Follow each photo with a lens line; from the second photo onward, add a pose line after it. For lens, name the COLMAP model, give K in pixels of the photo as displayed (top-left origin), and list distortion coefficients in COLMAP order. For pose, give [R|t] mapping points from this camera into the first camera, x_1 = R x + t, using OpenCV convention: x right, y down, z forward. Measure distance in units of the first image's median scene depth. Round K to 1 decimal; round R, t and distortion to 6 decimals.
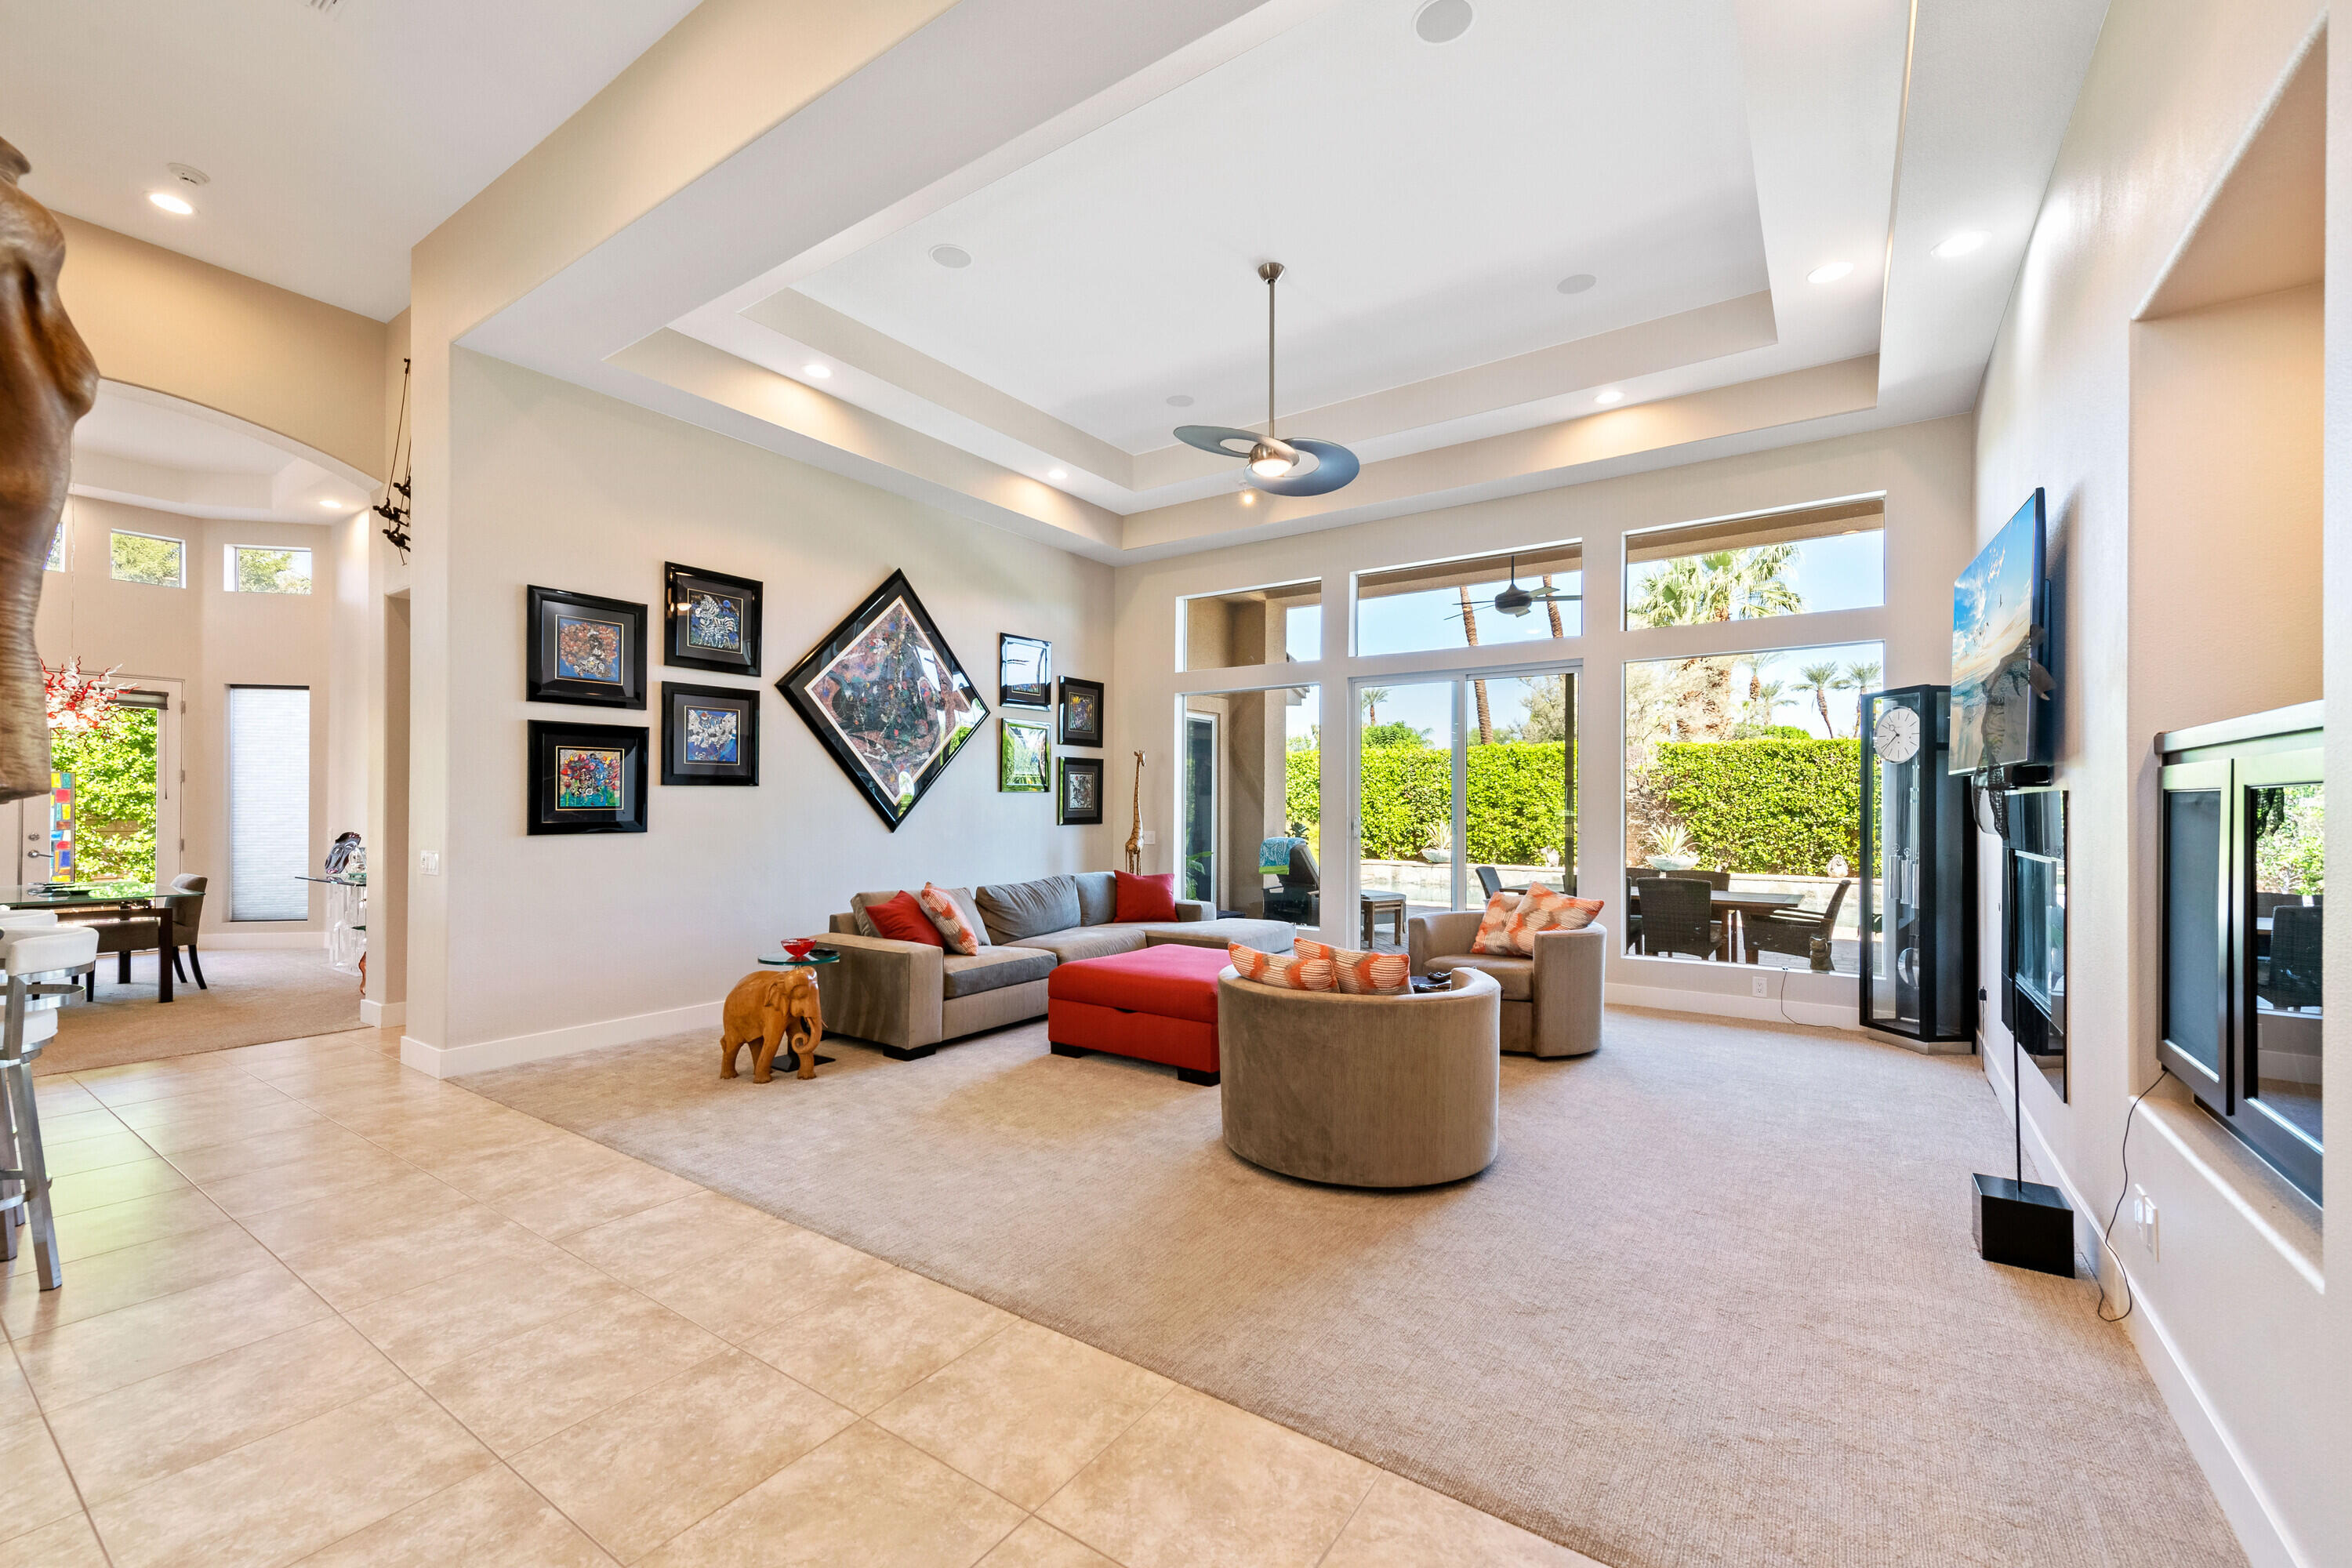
lens RADIAL K [[945.0, 0, 1142.2], [0, 945.0, 800.5], [0, 0, 1]] dist [0.012340, -0.001150]
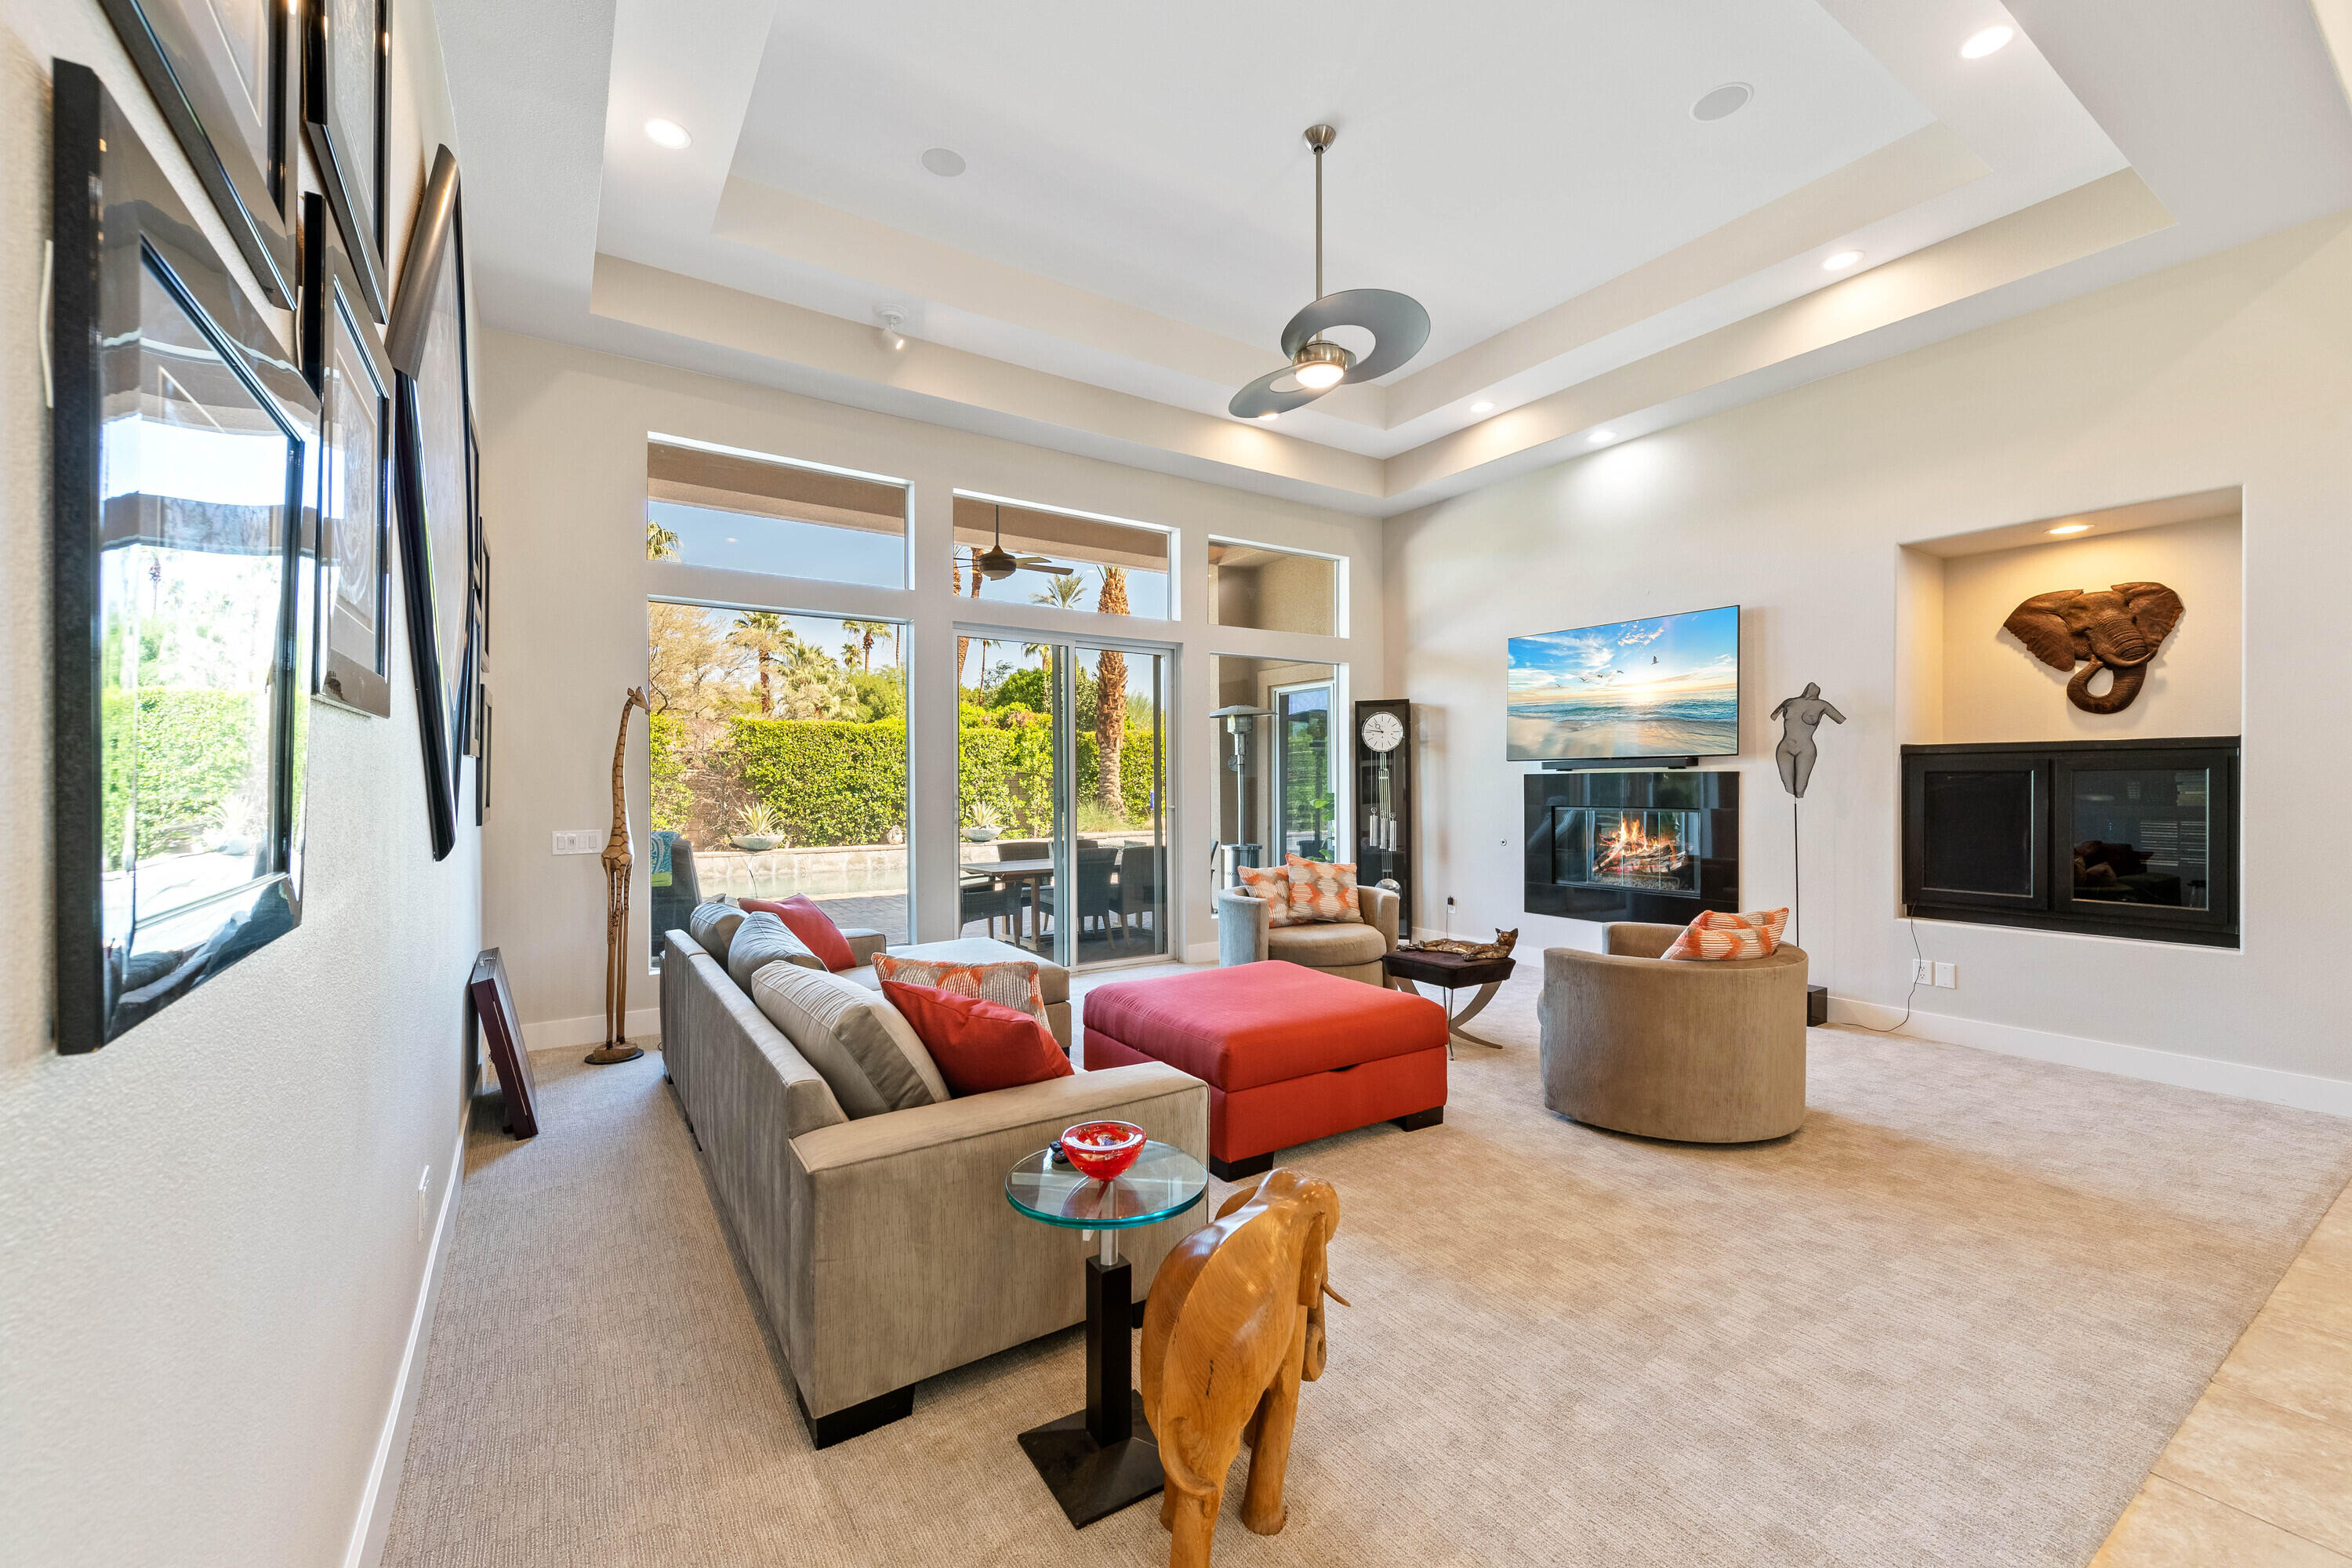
lens RADIAL K [[945.0, 0, 1202.7], [0, 945.0, 785.4], [0, 0, 1]] dist [0.012340, -0.001150]
pose [[0.351513, -0.005932, 0.936164, -0.527992], [-0.000661, 0.999978, 0.006584, 0.003017], [-0.936183, -0.002933, 0.351501, 0.621614]]
